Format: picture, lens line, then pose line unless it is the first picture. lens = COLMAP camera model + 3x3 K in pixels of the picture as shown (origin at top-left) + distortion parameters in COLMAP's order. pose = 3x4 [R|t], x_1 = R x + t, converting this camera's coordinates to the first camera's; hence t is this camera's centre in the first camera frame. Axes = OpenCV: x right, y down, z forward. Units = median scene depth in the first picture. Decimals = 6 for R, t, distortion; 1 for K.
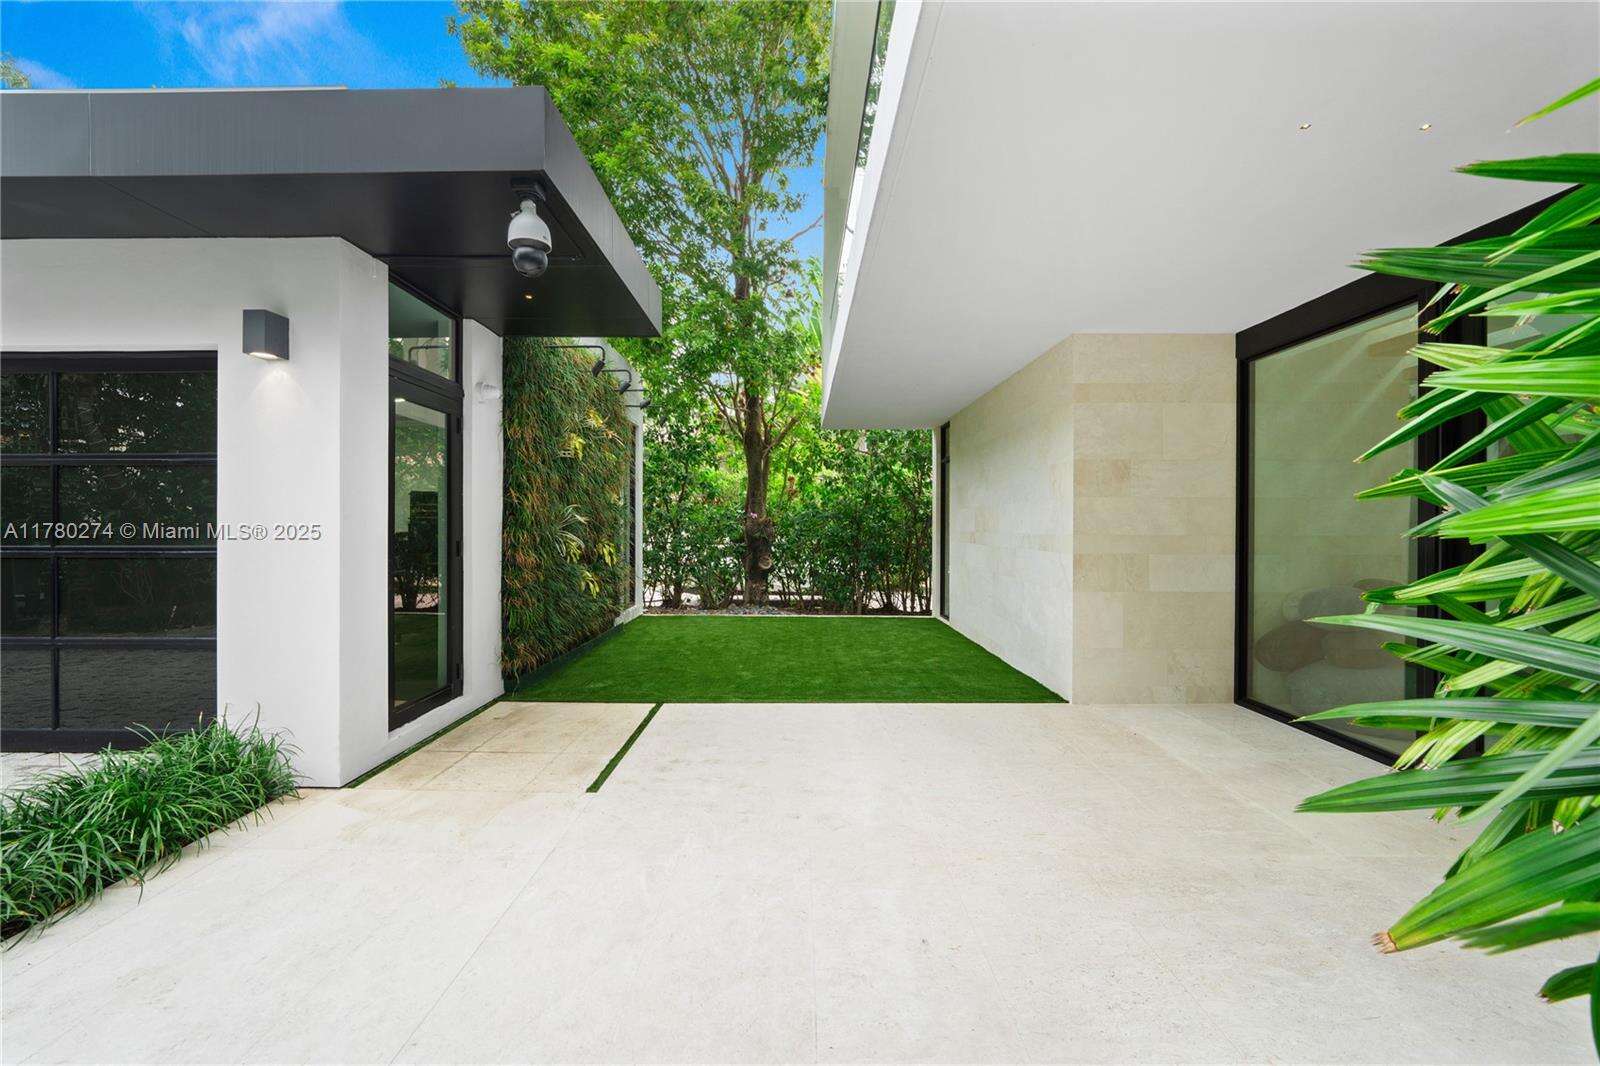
lens RADIAL K [[615.0, 0, 798.6], [0, 615.0, 531.0], [0, 0, 1]] dist [-0.004303, 0.000190]
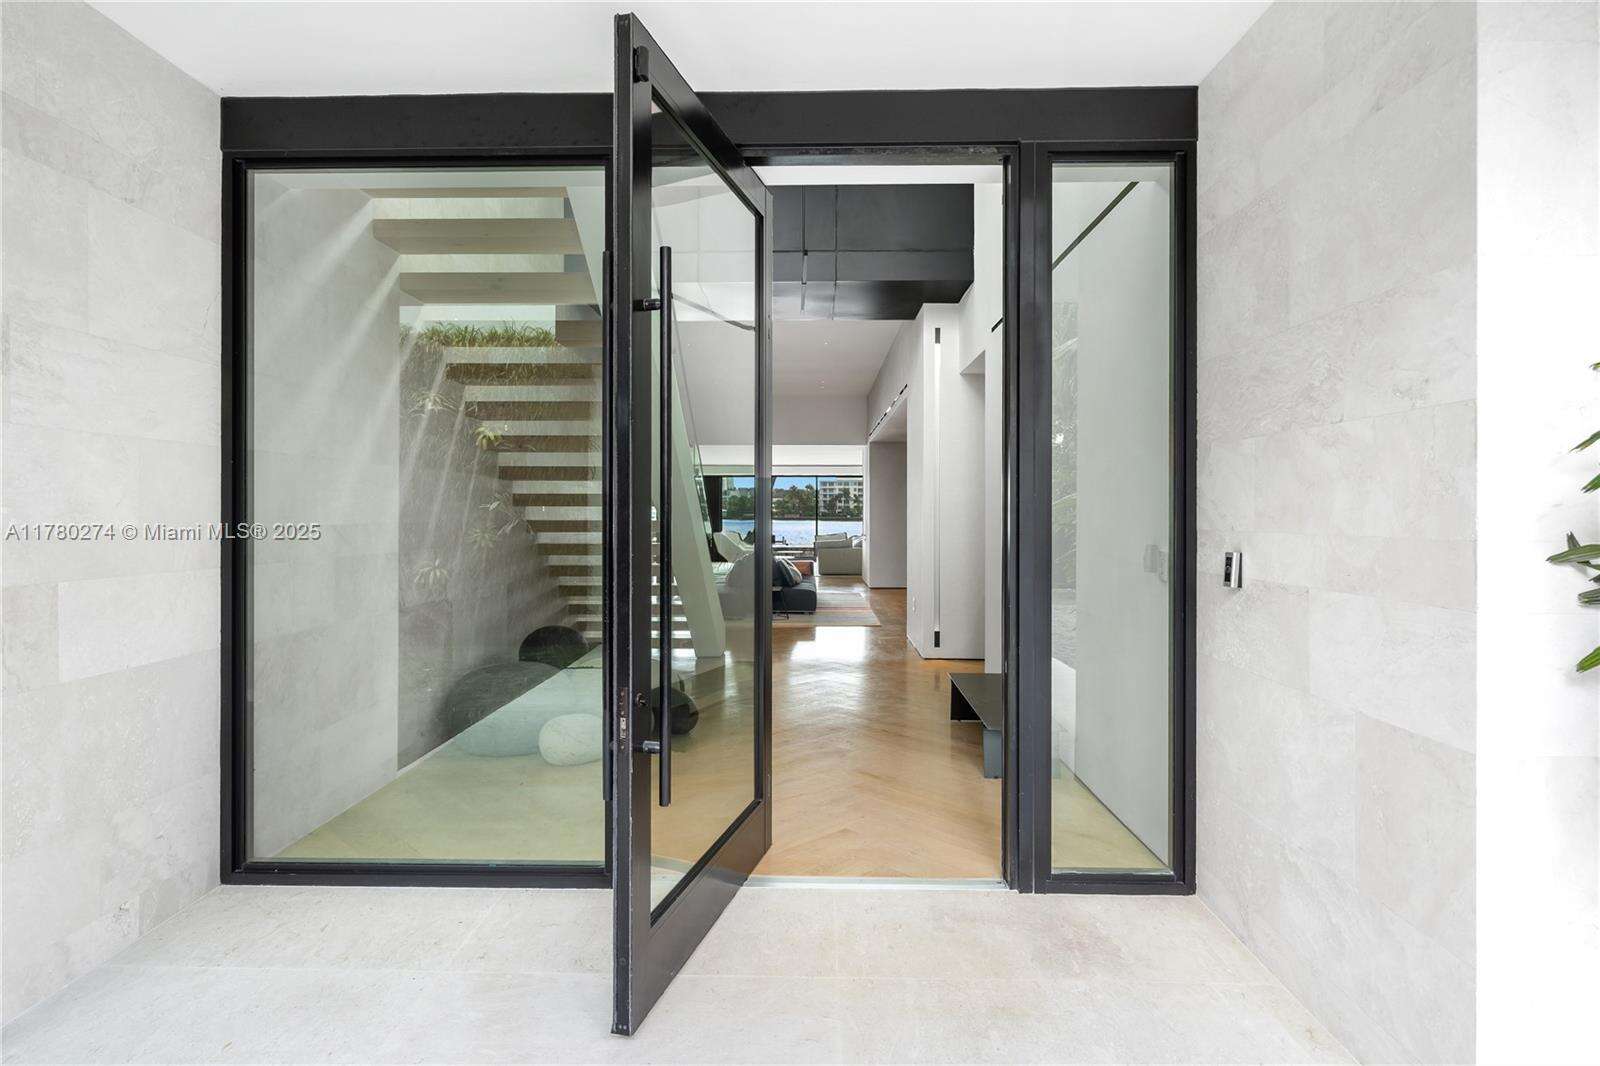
lens RADIAL K [[866.1, 0, 797.4], [0, 866.1, 523.2], [0, 0, 1]] dist [-0.004698, -0.000543]
pose [[0.016479, -0.008343, 0.999829, 0.060031], [-0.002131, 0.999963, 0.008379, -0.002845], [-0.999862, -0.002268, 0.016461, 0.552465]]
